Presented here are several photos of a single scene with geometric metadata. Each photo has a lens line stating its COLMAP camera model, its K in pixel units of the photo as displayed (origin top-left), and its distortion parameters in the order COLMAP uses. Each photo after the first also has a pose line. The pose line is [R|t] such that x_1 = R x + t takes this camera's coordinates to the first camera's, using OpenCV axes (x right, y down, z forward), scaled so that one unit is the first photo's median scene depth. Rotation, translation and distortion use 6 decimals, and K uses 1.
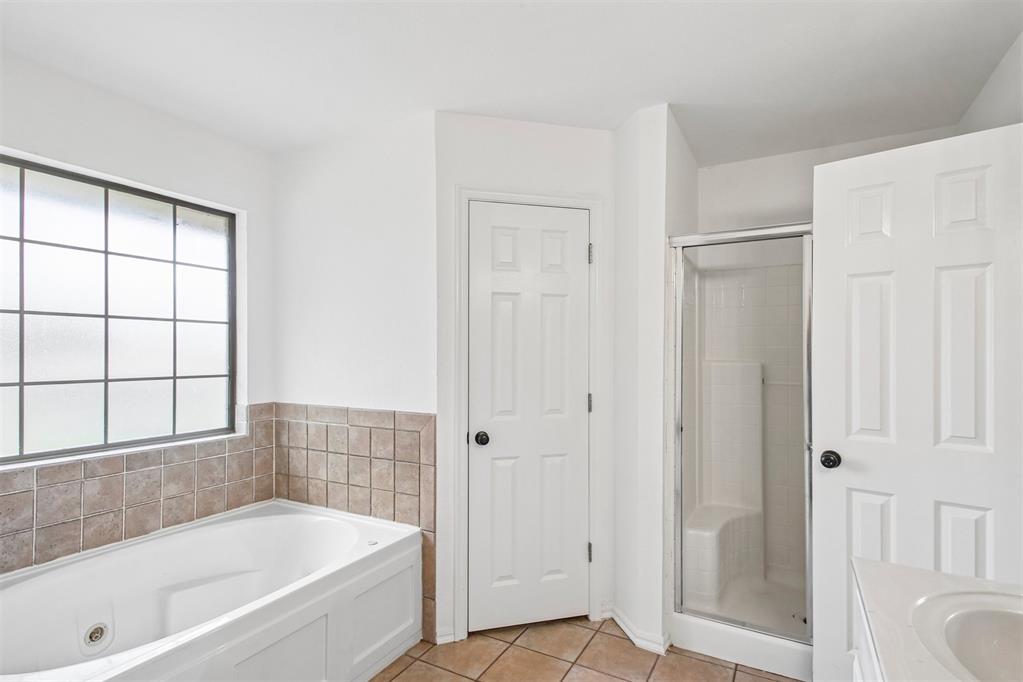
lens RADIAL K [[514.2, 0, 511.9], [0, 514.2, 348.7], [0, 0, 1]] dist [0.002203, -0.000136]
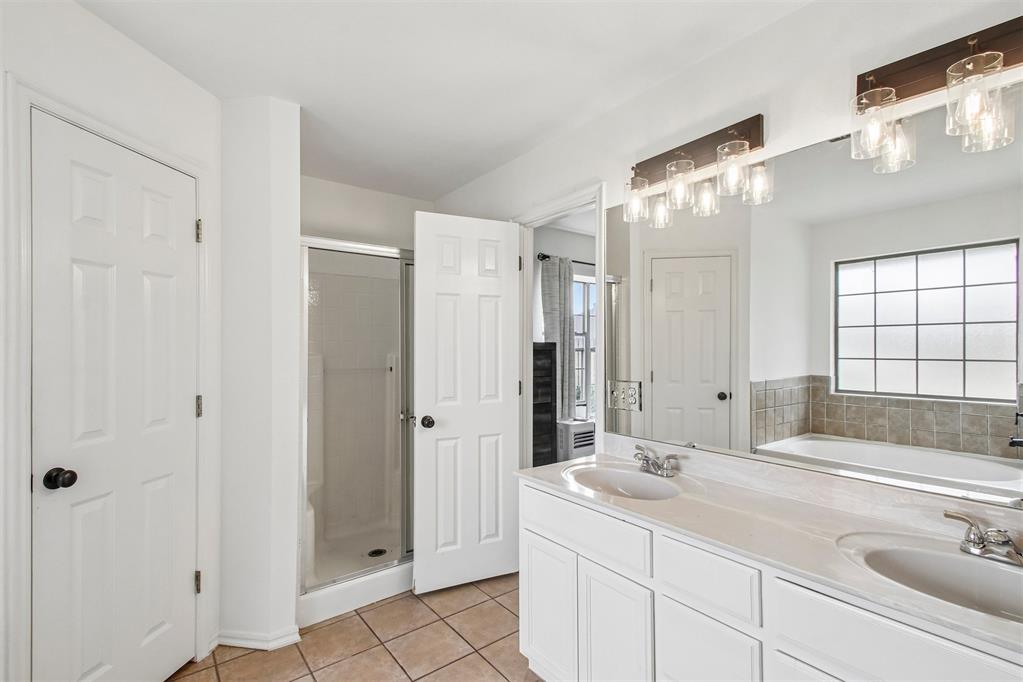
lens RADIAL K [[458.3, 0, 524.2], [0, 458.3, 342.9], [0, 0, 1]] dist [-0.002185, -0.000757]
pose [[0.377767, 0.006237, 0.925880, -2.321754], [-0.002995, 0.999980, -0.005514, 0.018493], [-0.925896, -0.000690, 0.377779, 1.430866]]
